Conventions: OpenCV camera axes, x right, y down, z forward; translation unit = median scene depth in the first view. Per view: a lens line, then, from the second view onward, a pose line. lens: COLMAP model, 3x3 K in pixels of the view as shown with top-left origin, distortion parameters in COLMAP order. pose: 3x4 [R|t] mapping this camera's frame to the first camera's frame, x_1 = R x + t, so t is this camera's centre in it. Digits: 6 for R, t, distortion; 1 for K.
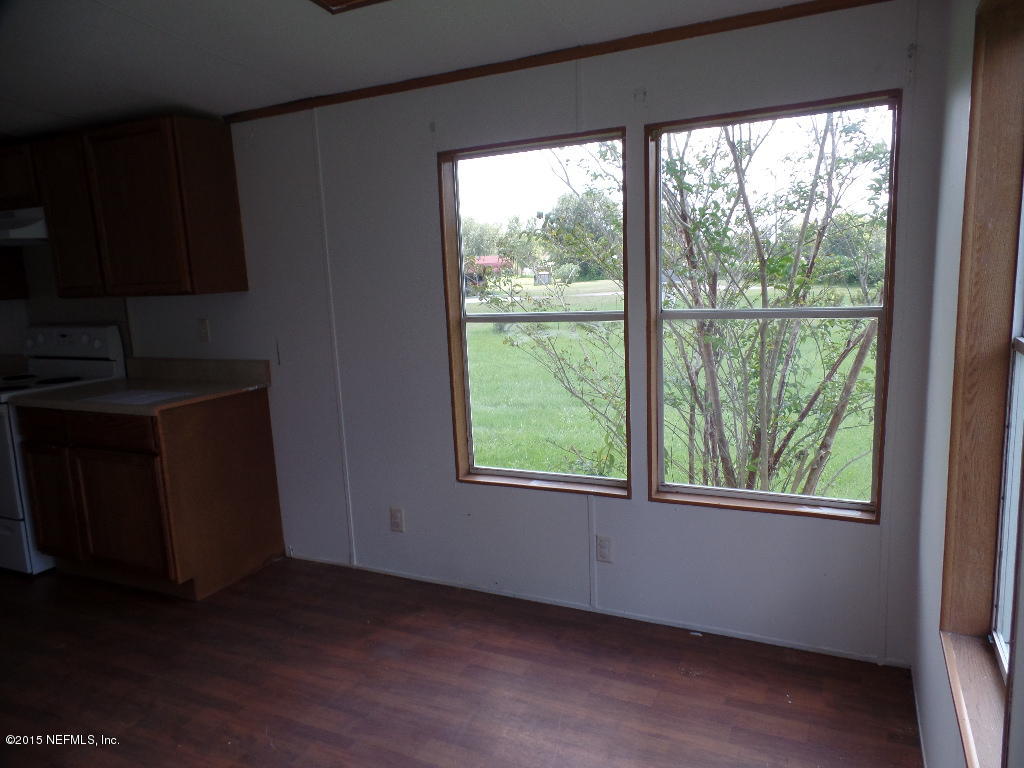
lens RADIAL K [[705.9, 0, 512.0], [0, 705.9, 384.0], [0, 0, 1]] dist [0.007194, 0.001355]
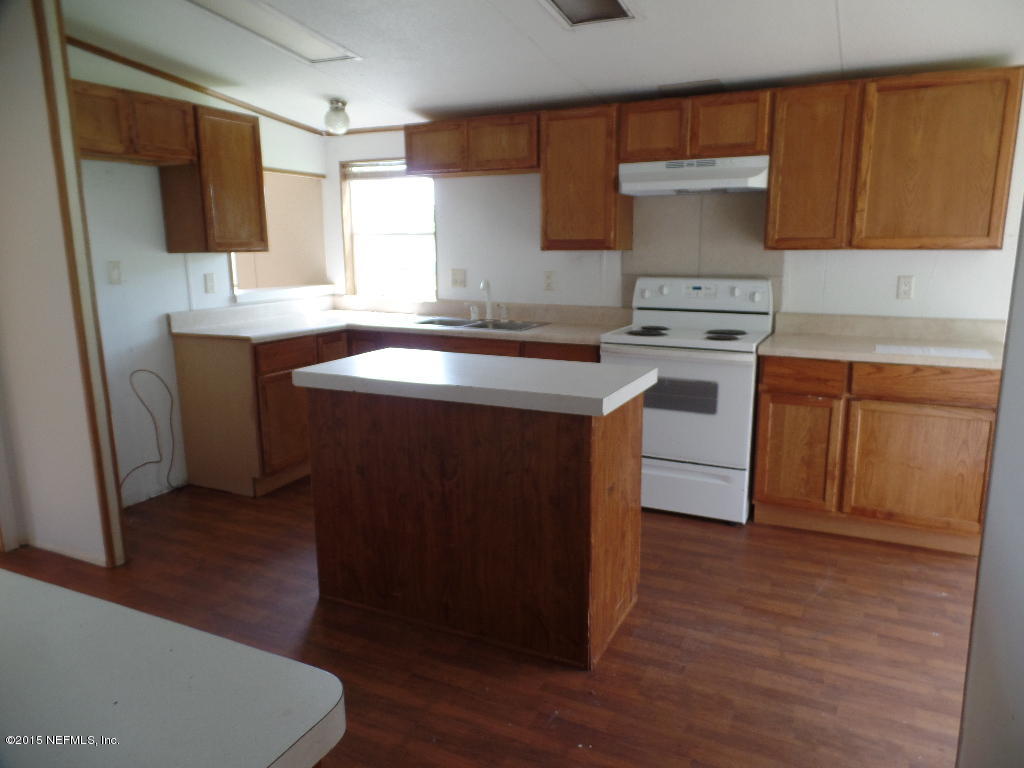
lens RADIAL K [[726.2, 0, 512.0], [0, 726.2, 384.0], [0, 0, 1]] dist [0.004930, 0.003086]
pose [[0.999270, 0.037925, -0.004645, -0.925205], [-0.037754, 0.998753, 0.032673, 0.044258], [0.005879, -0.032474, 0.999455, -0.022472]]
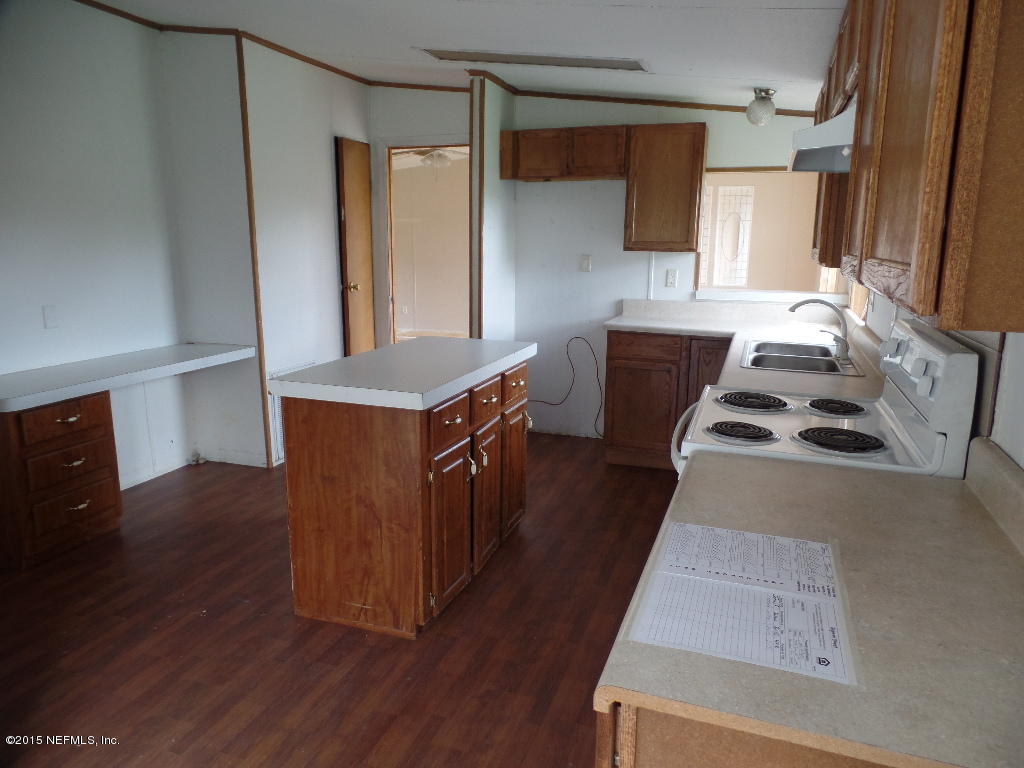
lens RADIAL K [[705.9, 0, 512.0], [0, 705.9, 384.0], [0, 0, 1]] dist [0.007194, 0.001355]
pose [[0.103861, 0.253695, -0.961692, 0.809748], [-0.171049, 0.957071, 0.234003, -0.348884], [0.979773, 0.140193, 0.142797, 1.643743]]
